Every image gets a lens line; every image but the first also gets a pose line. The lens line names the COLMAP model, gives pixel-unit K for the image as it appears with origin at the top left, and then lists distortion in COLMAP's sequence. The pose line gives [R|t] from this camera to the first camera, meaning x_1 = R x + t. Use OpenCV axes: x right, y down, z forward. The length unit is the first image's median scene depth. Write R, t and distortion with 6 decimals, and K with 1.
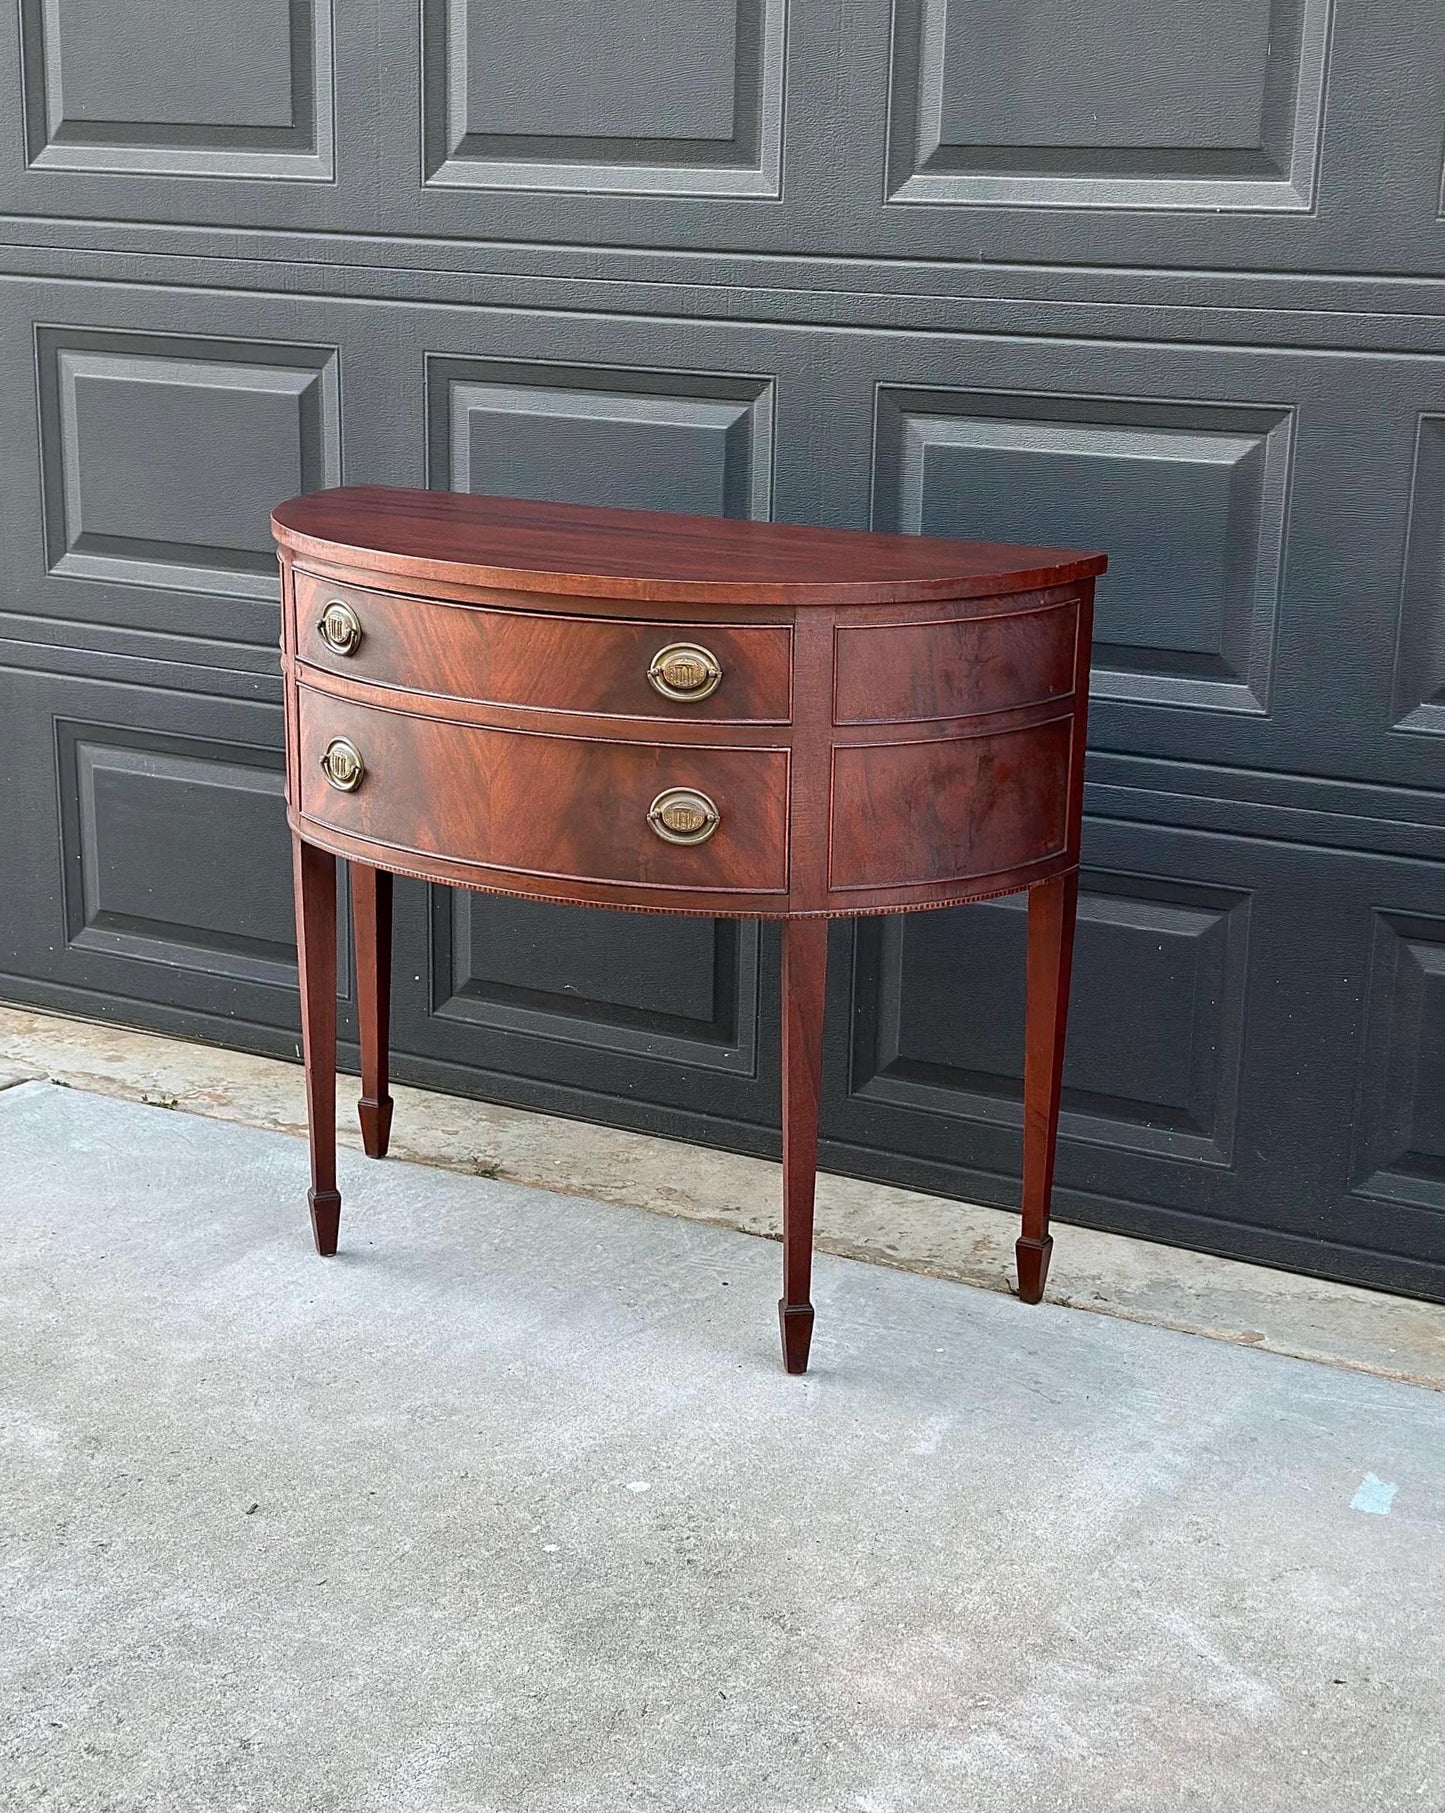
lens RADIAL K [[2909.2, 0, 728.4], [0, 2909.2, 979.7], [0, 0, 1]] dist [0.155079, 0.000000]
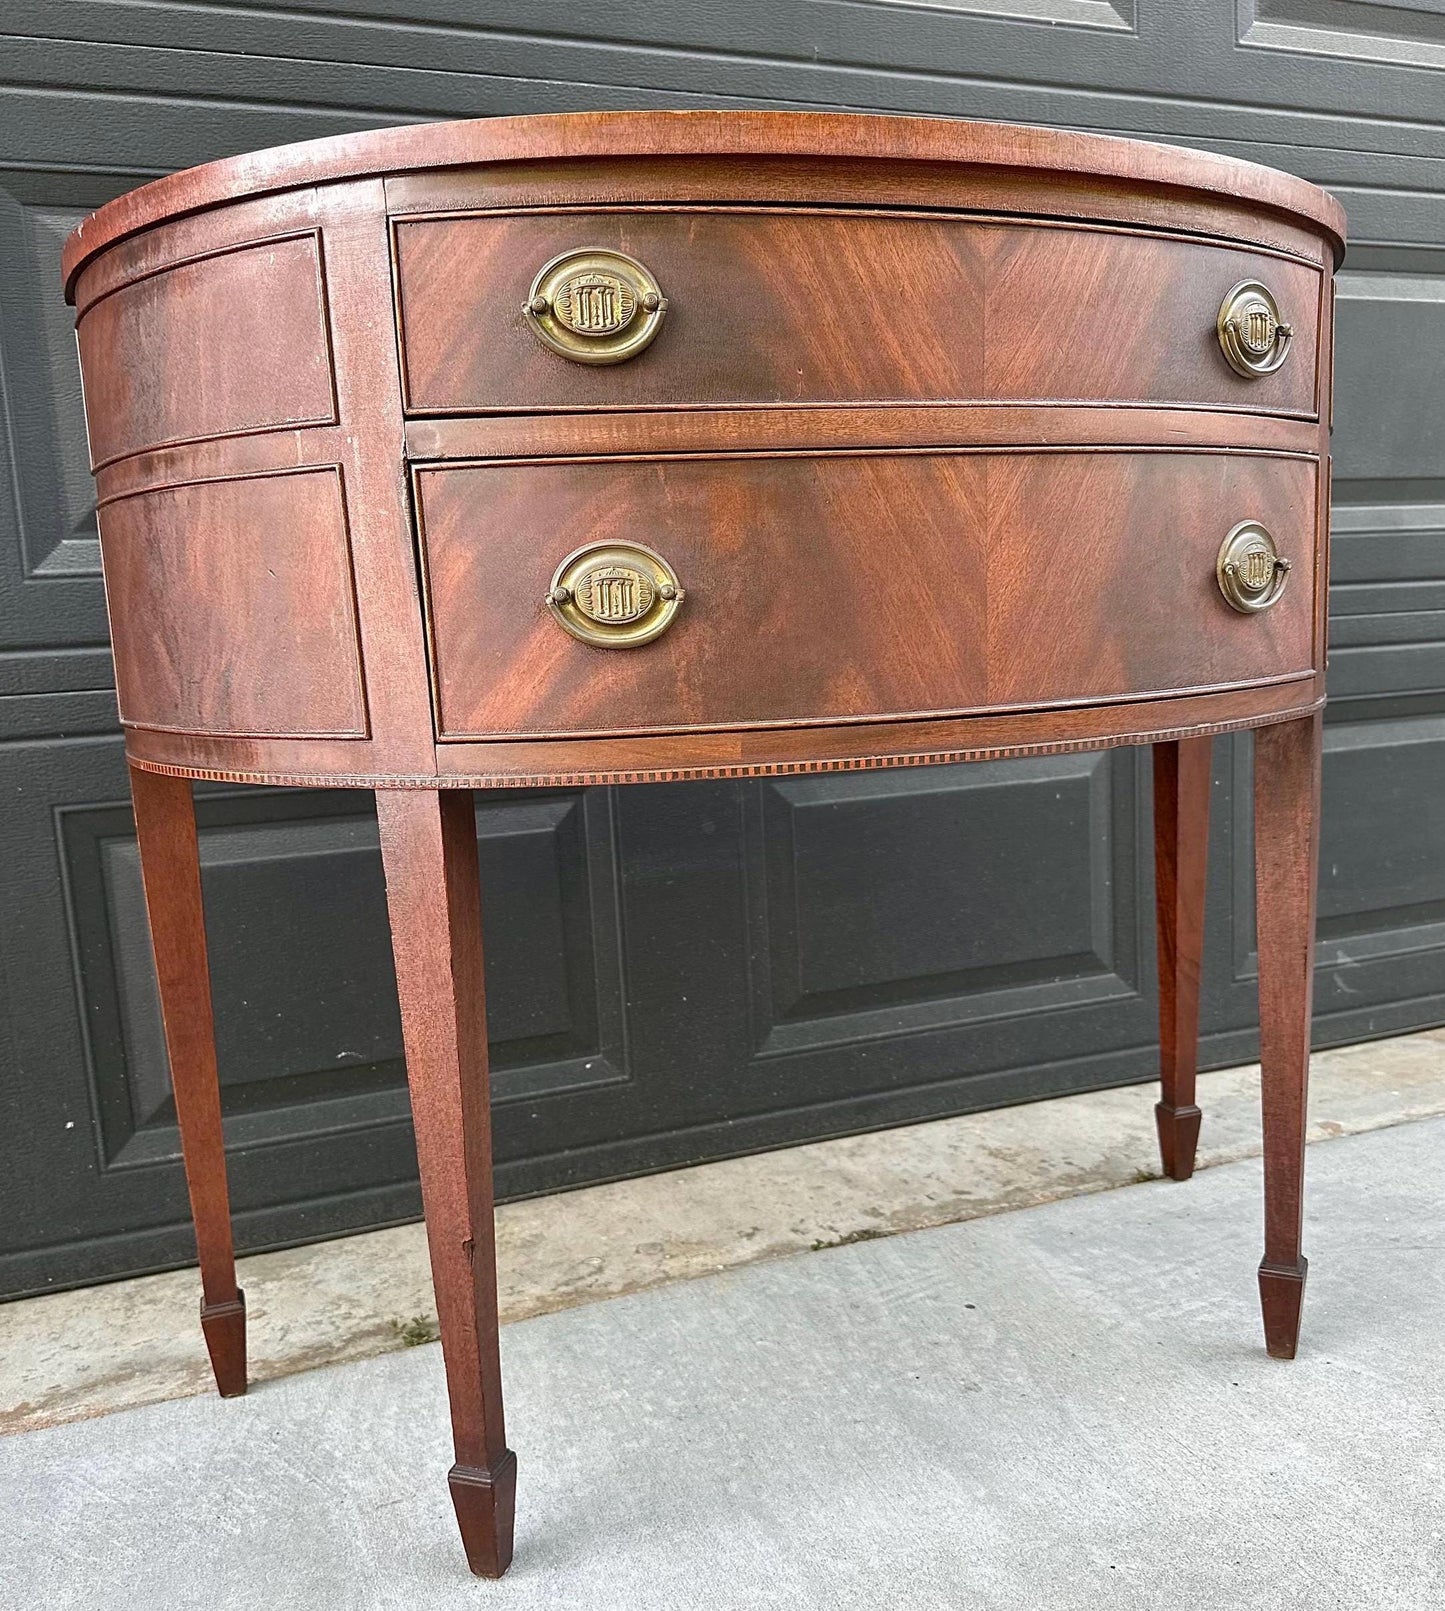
lens RADIAL K [[1421.7, 0, 755.1], [0, 1421.7, 841.0], [0, 0, 1]] dist [0.095897, -0.169394]
pose [[0.630121, -0.176410, 0.756192, -0.295024], [0.270659, 0.962675, -0.000955, -0.024470], [-0.727799, 0.205272, 0.654349, 0.786512]]
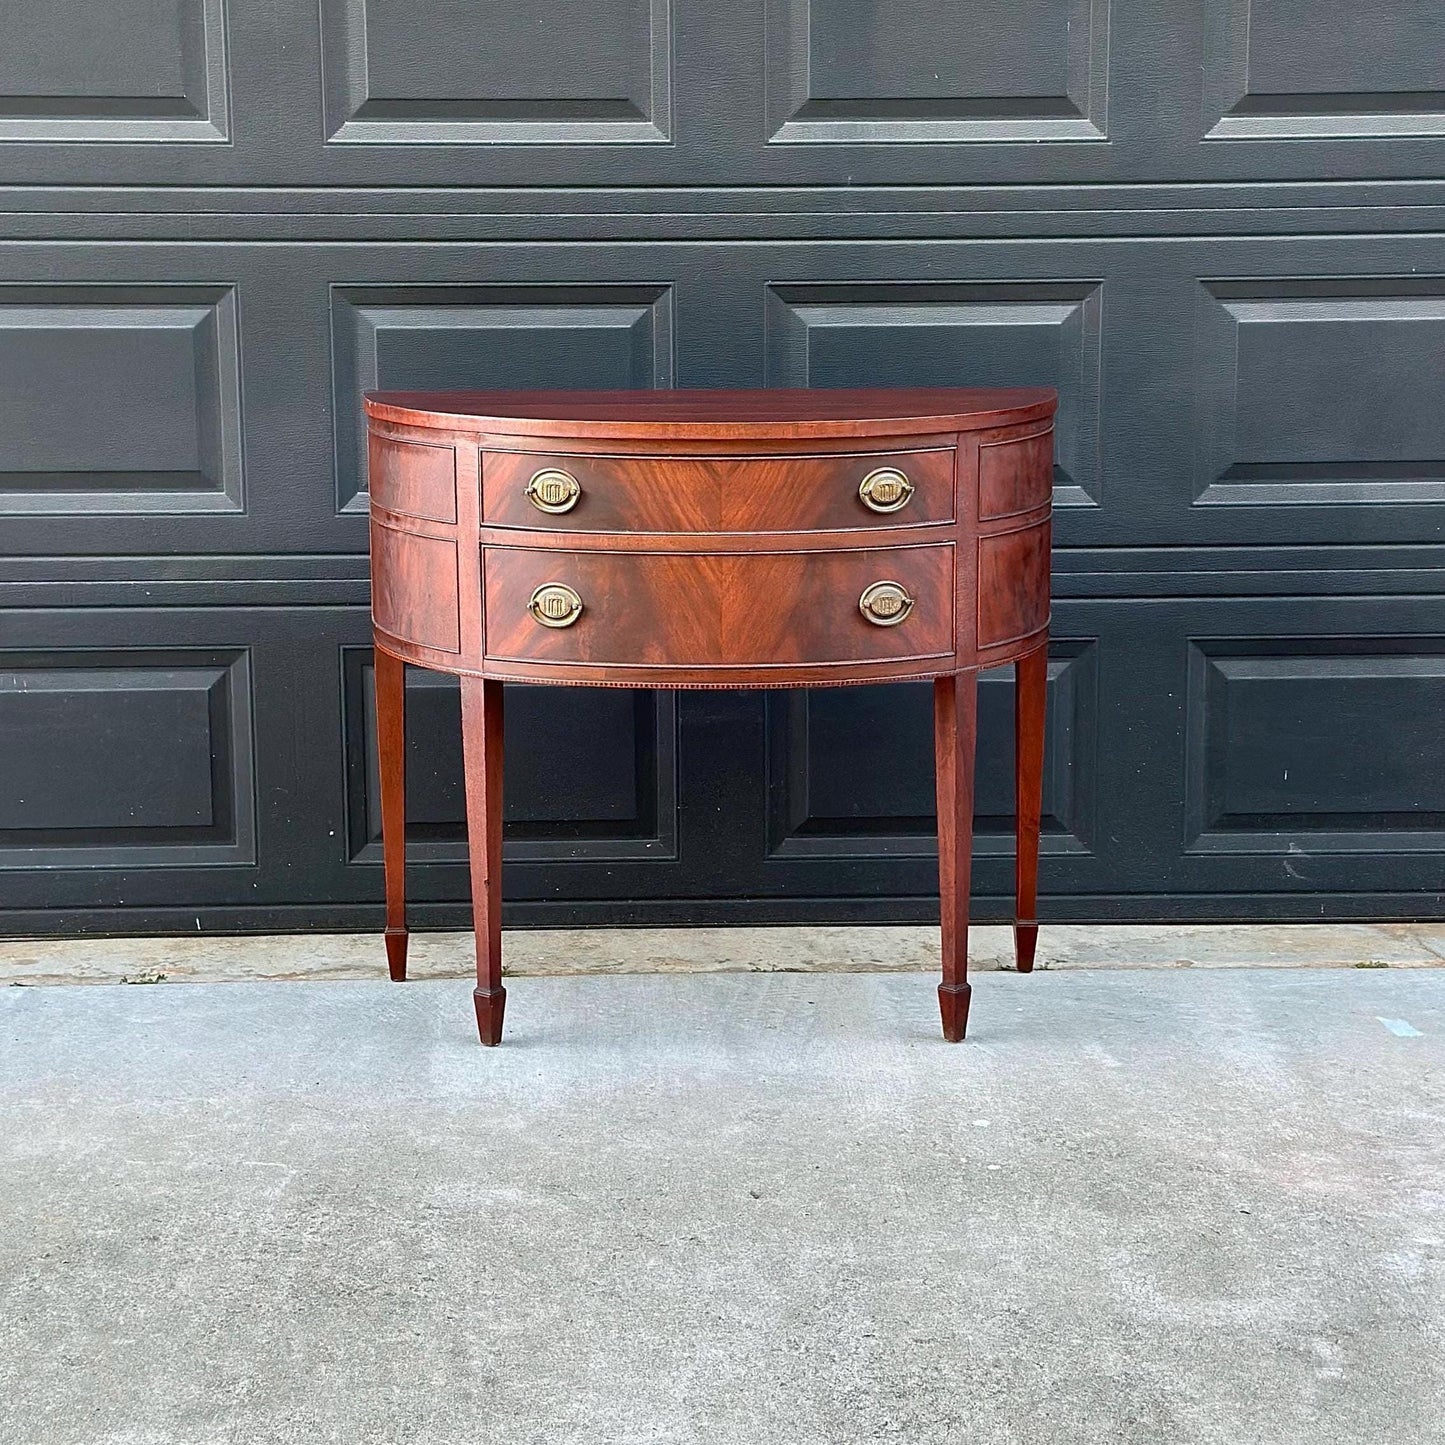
lens RADIAL K [[2828.2, 0, 722.6], [0, 2828.2, 662.0], [0, 0, 1]] dist [0.144898, 0.000000]
pose [[0.852363, -0.115586, 0.510016, -0.631851], [0.164773, 0.984952, -0.052154, 0.019514], [-0.496313, 0.128491, 0.858582, -0.022541]]
